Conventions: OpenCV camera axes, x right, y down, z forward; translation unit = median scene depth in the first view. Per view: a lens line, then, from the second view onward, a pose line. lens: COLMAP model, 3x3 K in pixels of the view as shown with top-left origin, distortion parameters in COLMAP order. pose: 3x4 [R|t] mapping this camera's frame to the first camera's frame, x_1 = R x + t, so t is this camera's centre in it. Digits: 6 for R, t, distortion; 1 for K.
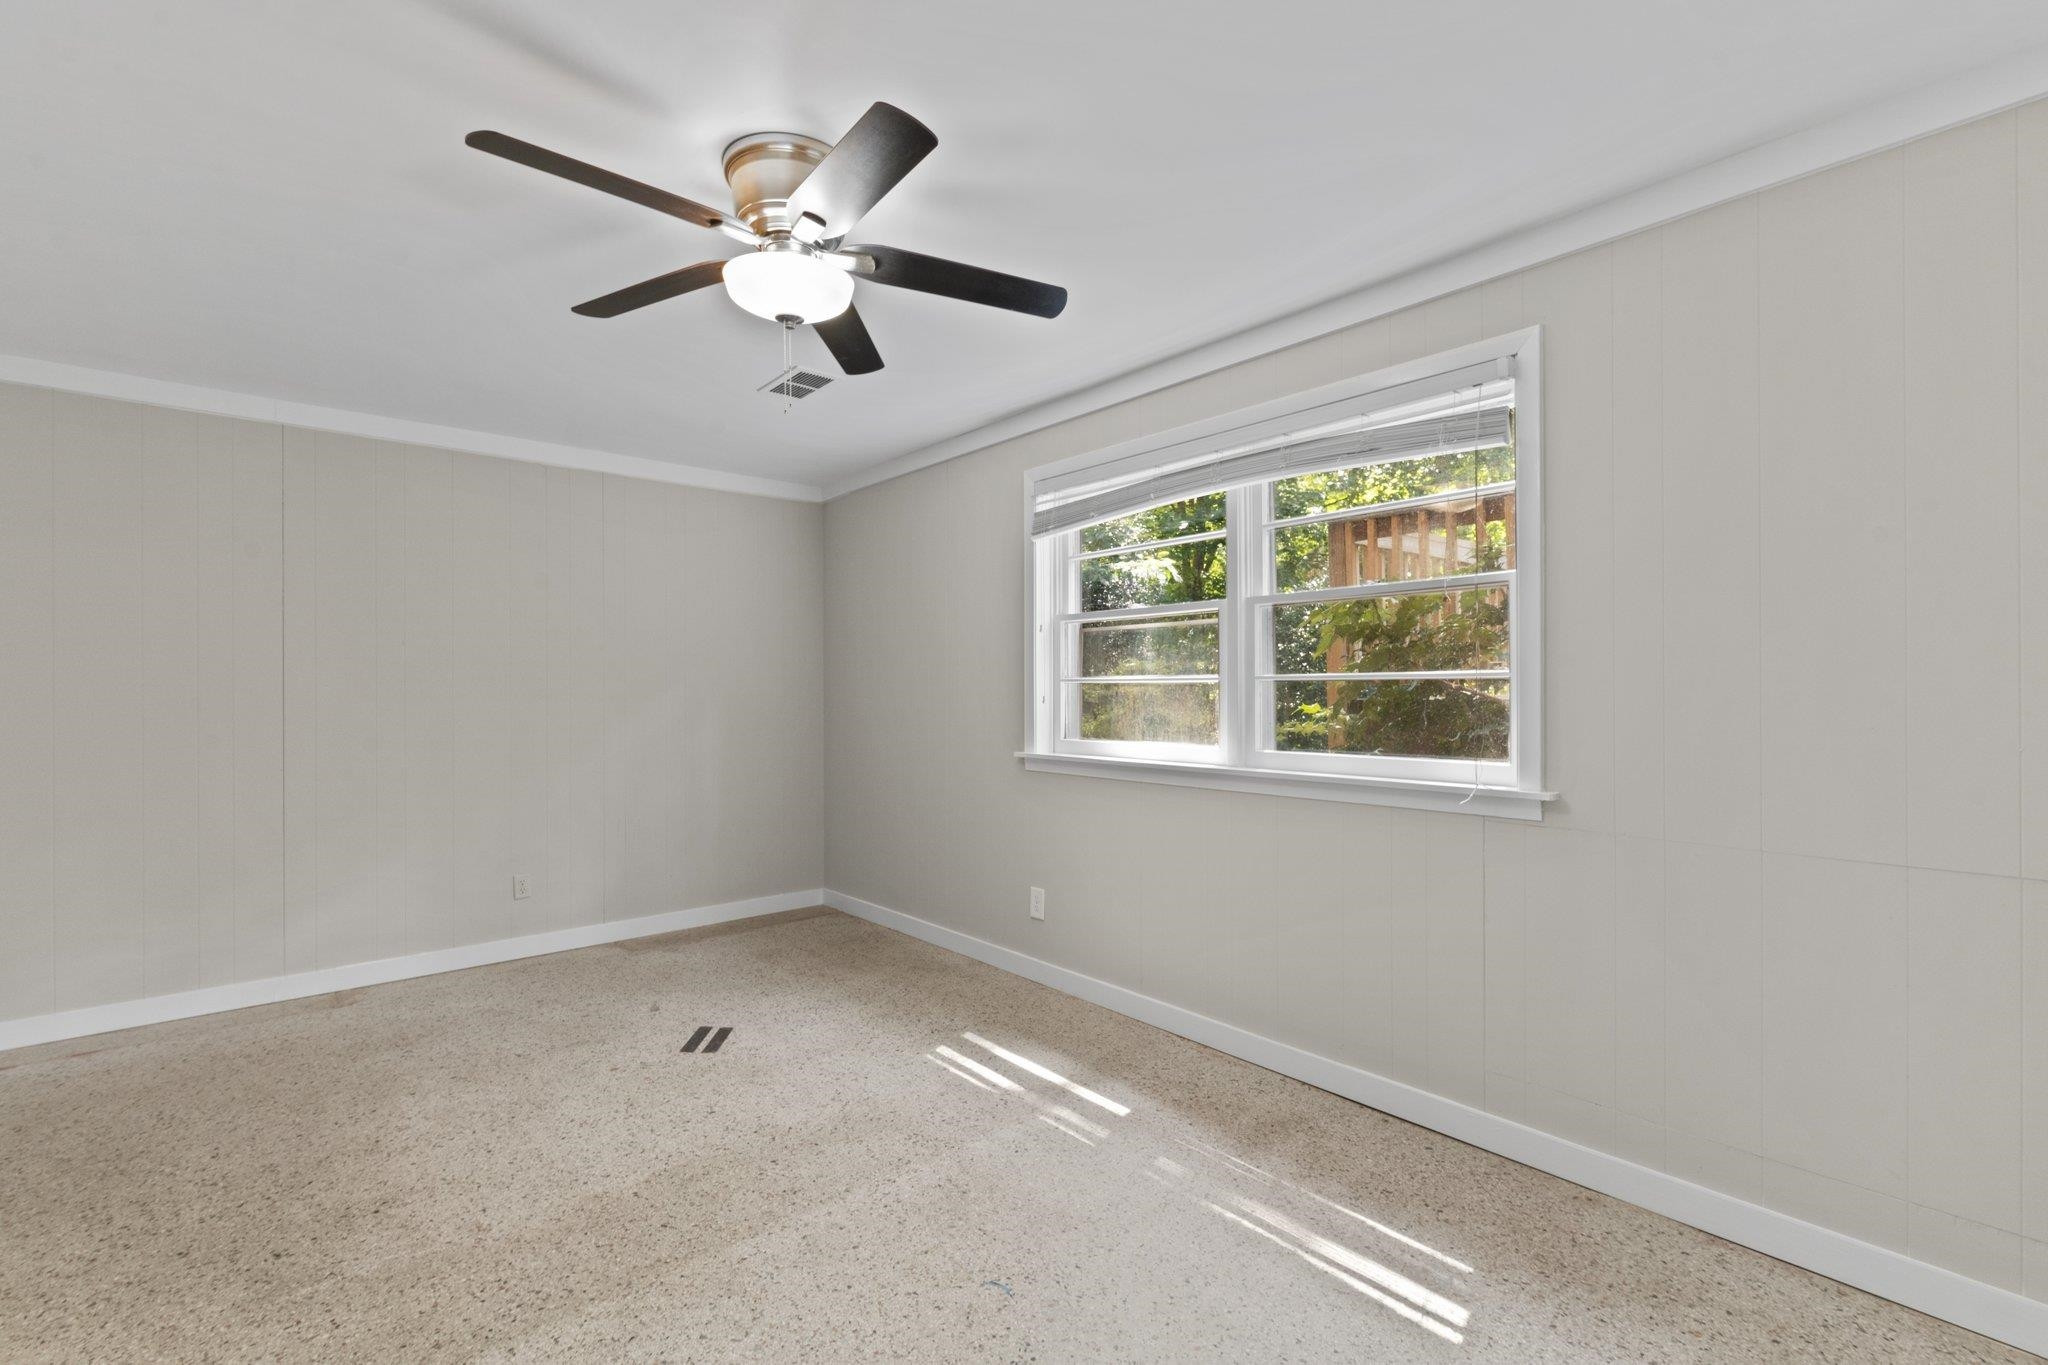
lens RADIAL K [[886.8, 0, 1004.9], [0, 886.8, 689.1], [0, 0, 1]] dist [0.000498, -0.000136]
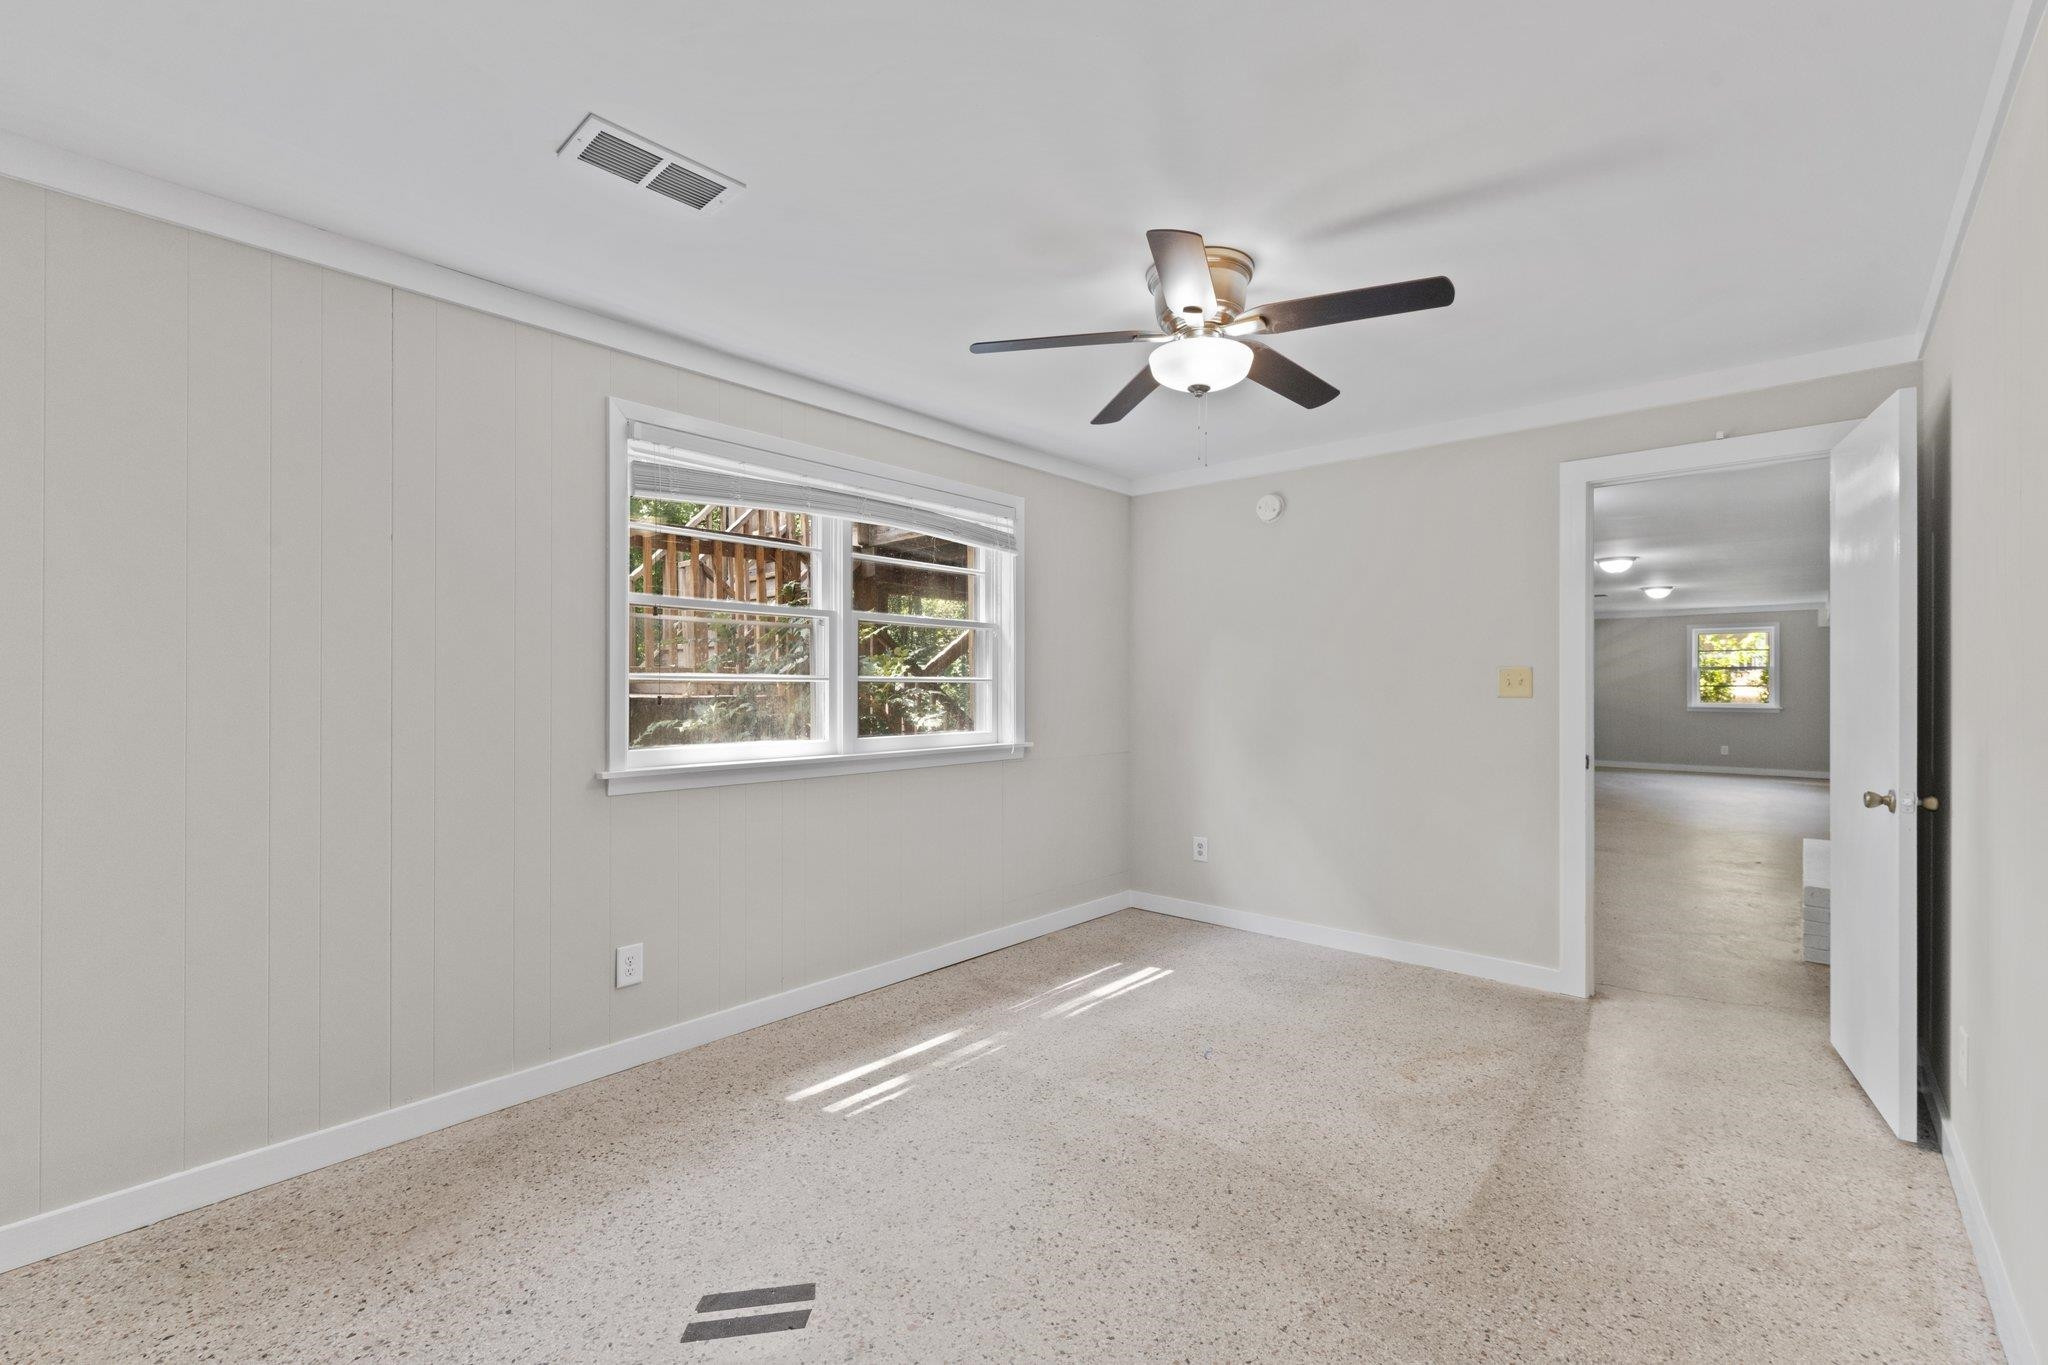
lens RADIAL K [[886.8, 0, 1020.2], [0, 886.8, 681.2], [0, 0, 1]] dist [0.000498, -0.000136]
pose [[-0.140348, 0.009463, 0.990057, -0.977942], [-0.000839, 0.999953, -0.009677, 0.002073], [-0.990102, -0.002189, -0.140334, 0.972418]]
